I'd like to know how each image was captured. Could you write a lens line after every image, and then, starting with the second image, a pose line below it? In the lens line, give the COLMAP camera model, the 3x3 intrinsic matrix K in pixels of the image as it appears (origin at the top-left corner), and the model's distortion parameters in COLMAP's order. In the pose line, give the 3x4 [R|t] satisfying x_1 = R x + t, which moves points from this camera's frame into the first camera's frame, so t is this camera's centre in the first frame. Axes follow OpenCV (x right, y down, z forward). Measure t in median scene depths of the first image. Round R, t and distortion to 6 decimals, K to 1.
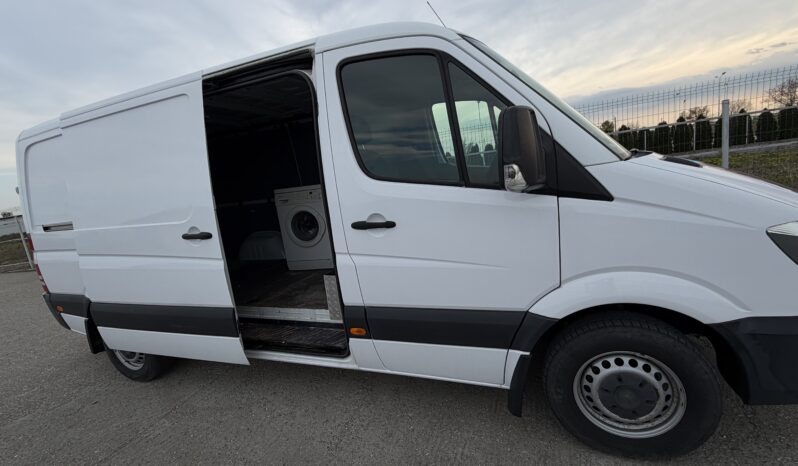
lens RADIAL K [[357.2, 0, 398.4], [0, 357.2, 230.9], [0, 0, 1]] dist [0.001358, 0.000763]
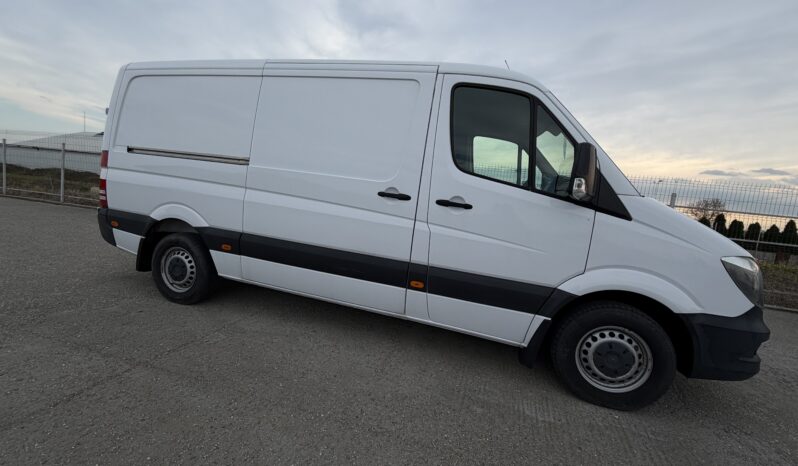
lens RADIAL K [[357.2, 0, 377.1], [0, 357.2, 234.7], [0, 0, 1]] dist [0.001358, 0.000763]
pose [[0.966610, 0.231876, 0.109081, -0.505364], [-0.222190, 0.970460, -0.094017, 0.305872], [-0.127659, 0.066641, 0.989577, -0.298699]]
